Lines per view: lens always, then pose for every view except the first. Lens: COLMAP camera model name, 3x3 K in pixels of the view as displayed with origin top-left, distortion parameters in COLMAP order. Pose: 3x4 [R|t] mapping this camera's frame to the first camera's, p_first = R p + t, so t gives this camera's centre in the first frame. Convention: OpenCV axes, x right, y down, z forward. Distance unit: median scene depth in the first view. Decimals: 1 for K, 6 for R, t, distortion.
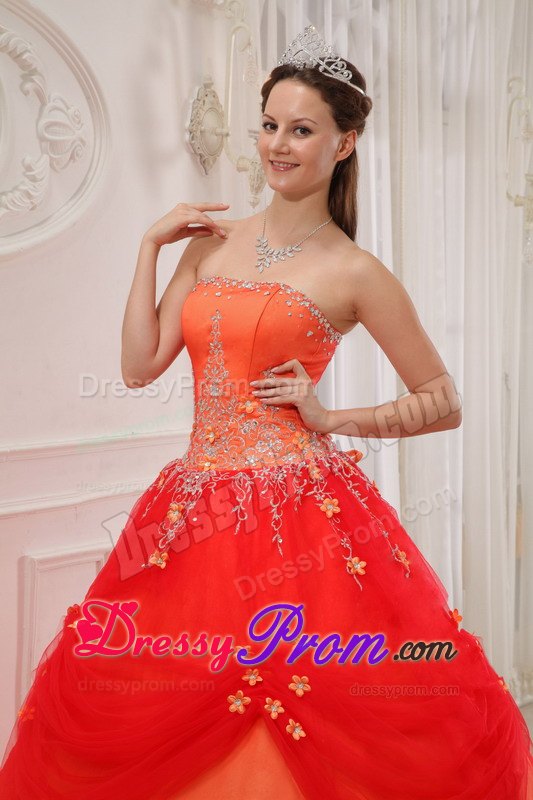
lens RADIAL K [[1875.0, 0, 259.1], [0, 1875.0, 484.0], [0, 0, 1]] dist [0.196251, 0.000000]
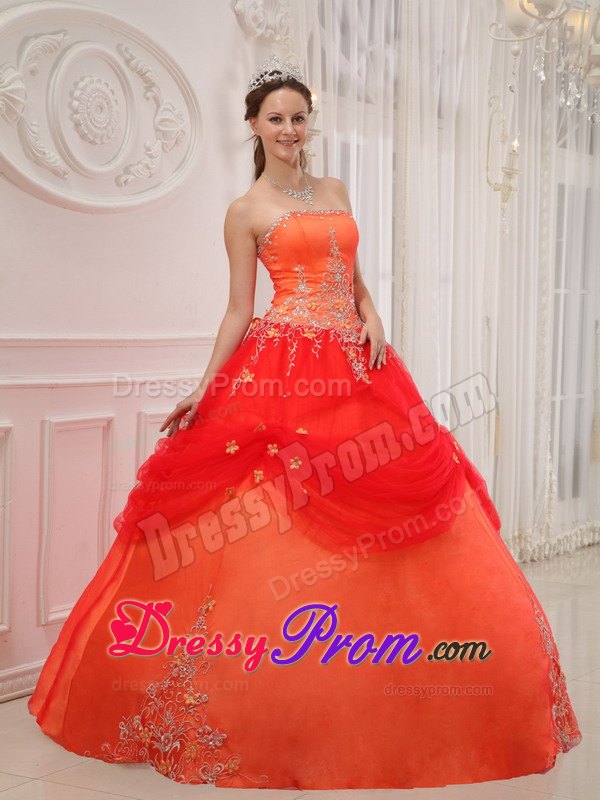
lens RADIAL K [[1641.8, 0, 302.9], [0, 1641.8, 424.6], [0, 0, 1]] dist [0.106073, 0.000000]
pose [[0.999929, 0.011684, 0.002390, -0.001268], [-0.011645, 0.999806, -0.015883, 0.066371], [-0.002575, 0.015854, 0.999871, -0.281633]]
